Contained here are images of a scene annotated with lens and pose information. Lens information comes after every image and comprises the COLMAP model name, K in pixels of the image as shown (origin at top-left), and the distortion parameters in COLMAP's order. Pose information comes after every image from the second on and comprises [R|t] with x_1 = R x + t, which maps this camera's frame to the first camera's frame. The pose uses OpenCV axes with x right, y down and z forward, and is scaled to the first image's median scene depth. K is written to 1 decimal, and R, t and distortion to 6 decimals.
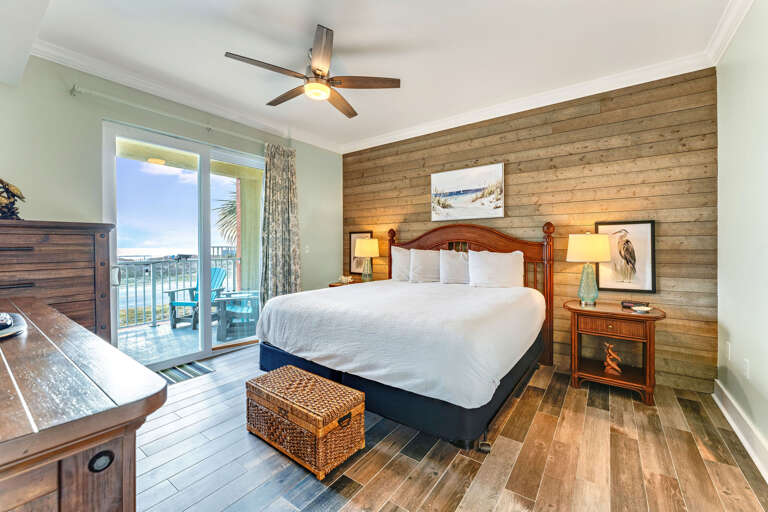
lens RADIAL K [[318.1, 0, 385.6], [0, 318.1, 245.8], [0, 0, 1]] dist [0.000966, 0.000142]
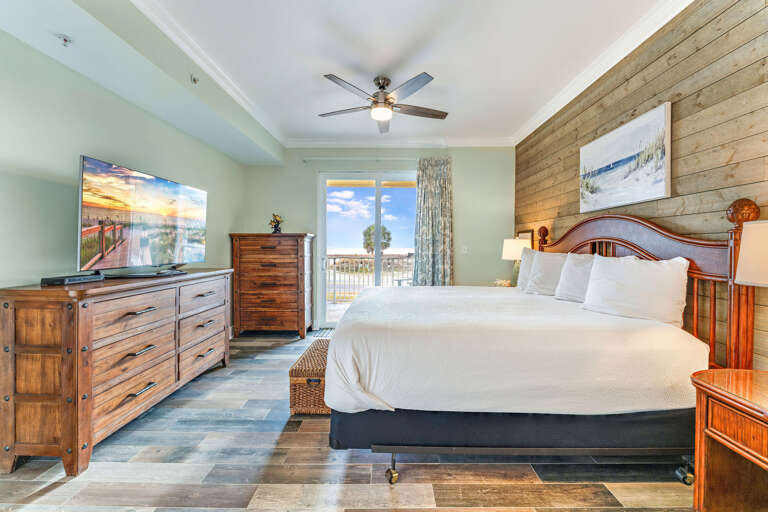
lens RADIAL K [[308.6, 0, 381.3], [0, 308.6, 249.7], [0, 0, 1]] dist [-0.007552, 0.000182]
pose [[0.565619, 0.011544, -0.824586, 0.495607], [-0.005390, 0.999932, 0.010301, 0.000245], [0.824649, -0.001382, 0.565643, 0.249151]]
